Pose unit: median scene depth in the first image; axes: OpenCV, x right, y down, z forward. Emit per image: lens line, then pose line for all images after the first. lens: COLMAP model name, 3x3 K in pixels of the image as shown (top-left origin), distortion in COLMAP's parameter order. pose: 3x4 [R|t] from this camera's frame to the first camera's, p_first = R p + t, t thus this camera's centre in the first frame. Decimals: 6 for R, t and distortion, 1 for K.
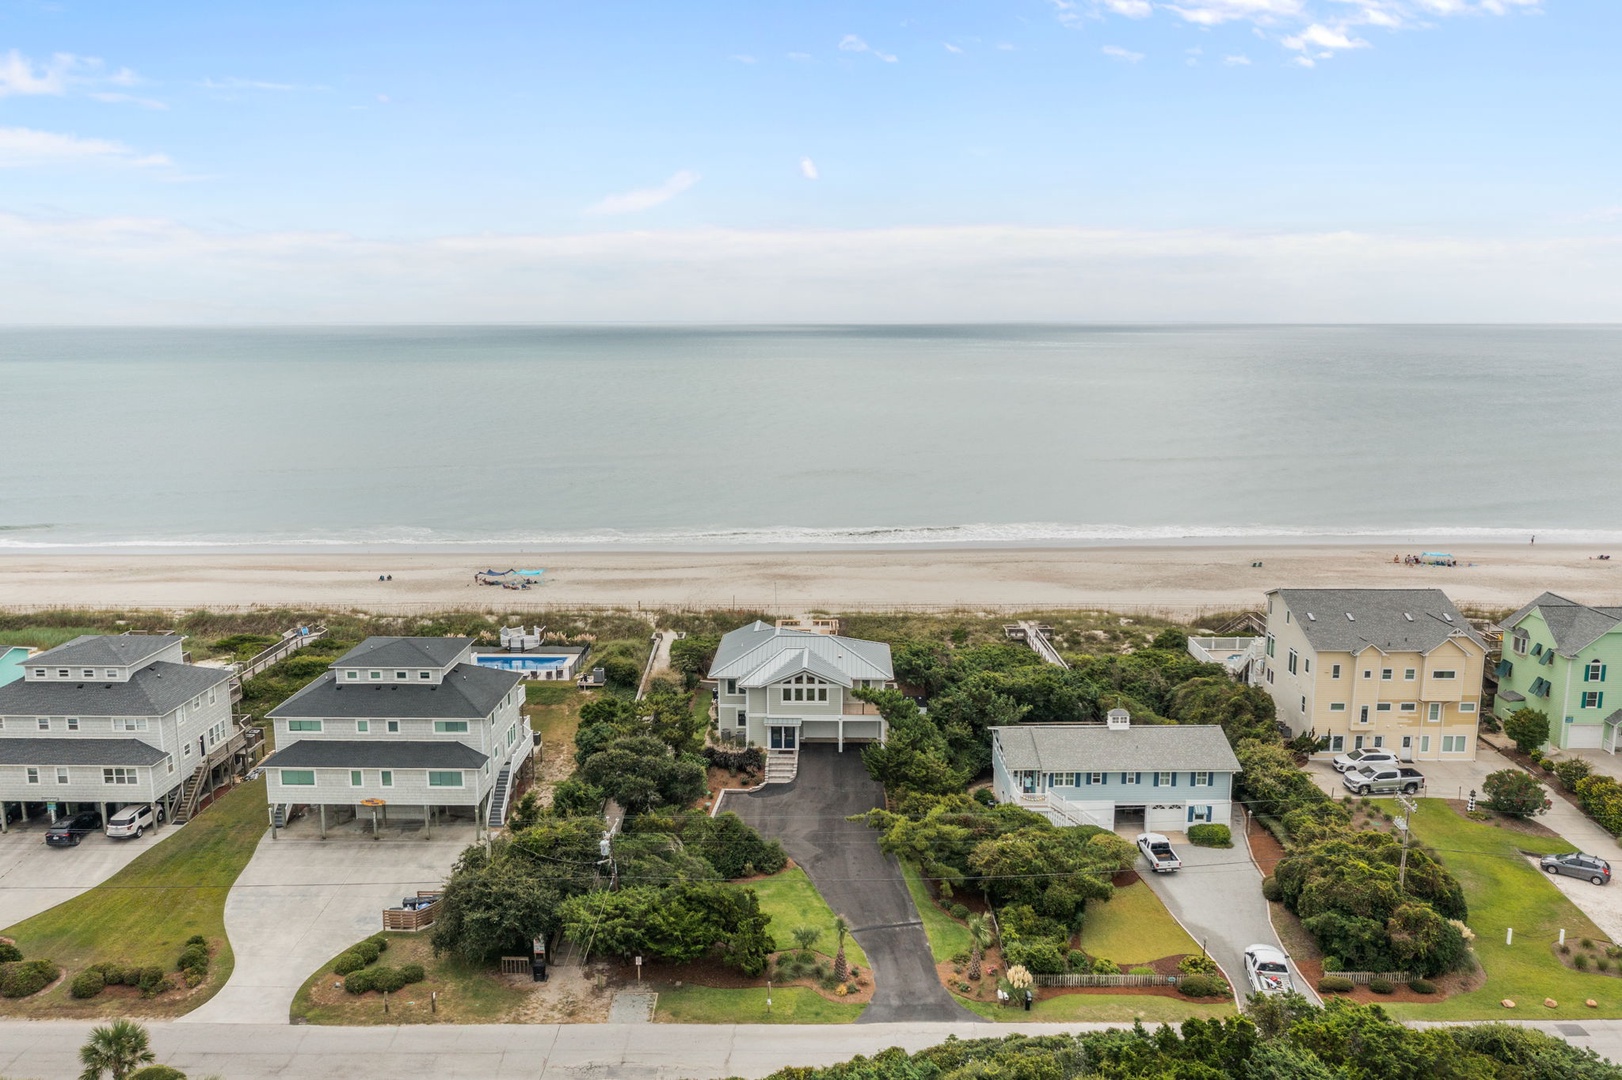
lens RADIAL K [[1266.2, 0, 801.2], [0, 1266.2, 558.4], [0, 0, 1]] dist [-0.015870, -0.001069]
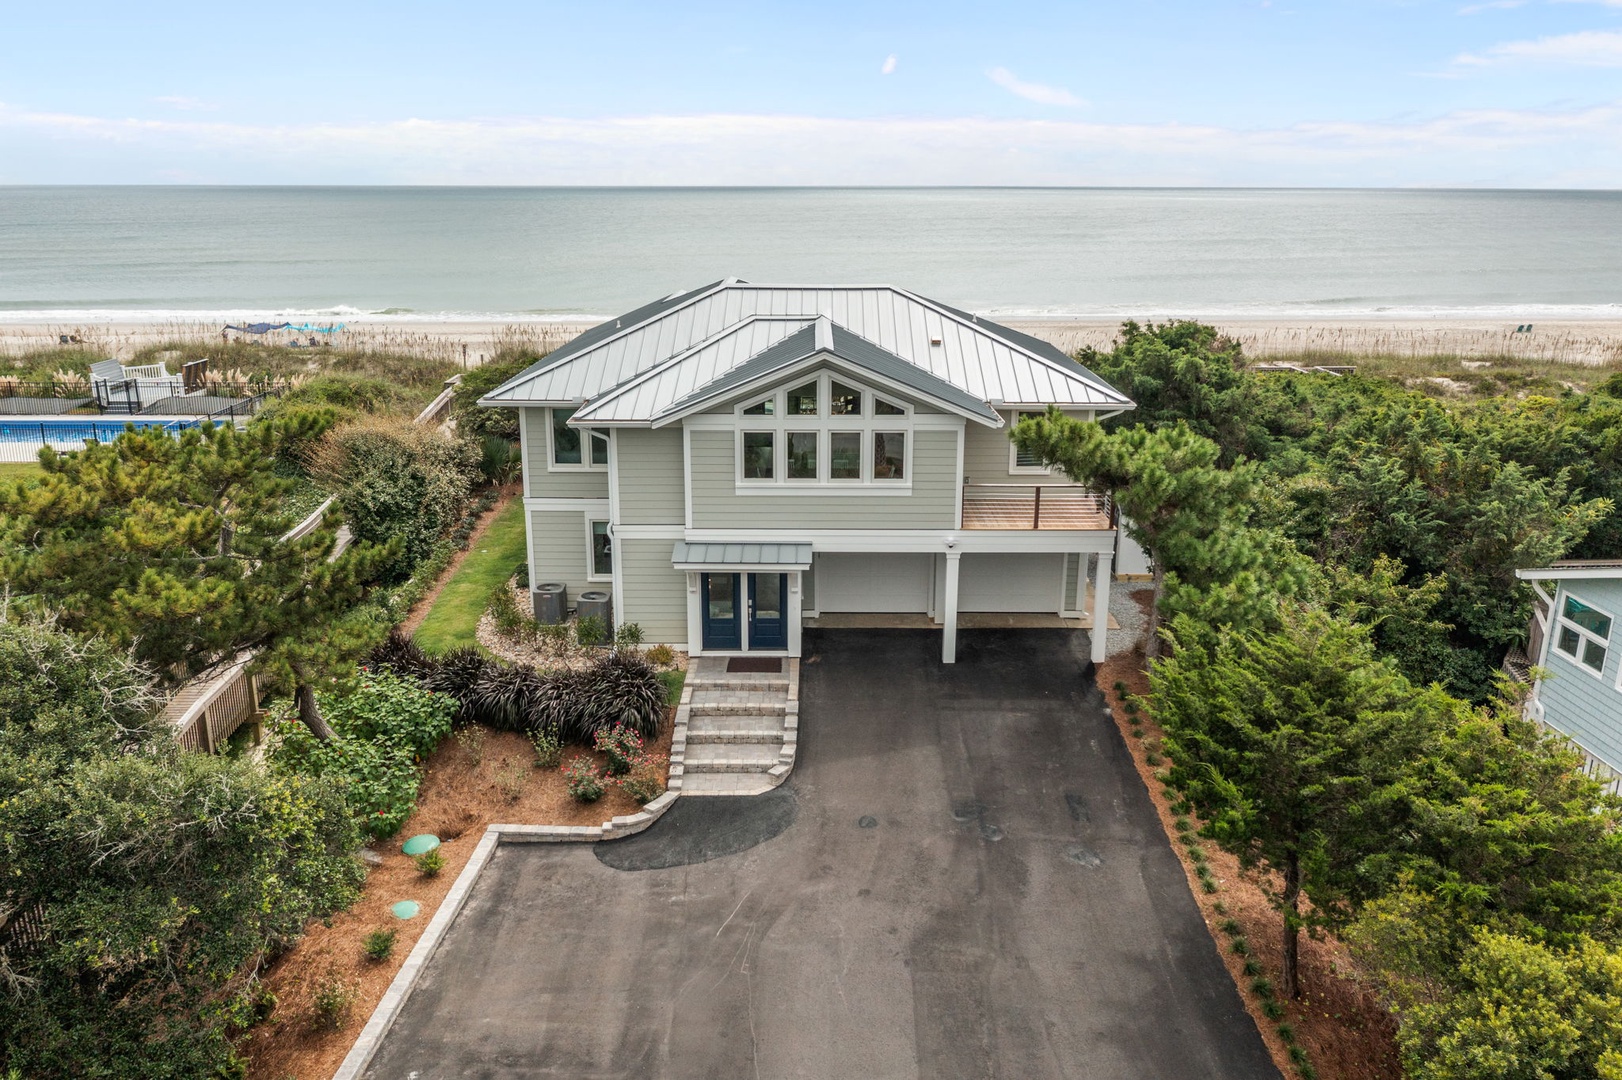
lens RADIAL K [[1266.2, 0, 801.2], [0, 1266.2, 558.4], [0, 0, 1]] dist [-0.015870, -0.001069]
pose [[0.999821, -0.002337, 0.018800, -0.007128], [0.000414, 0.994821, 0.101639, 0.102231], [-0.018940, -0.101612, 0.994644, 0.730366]]
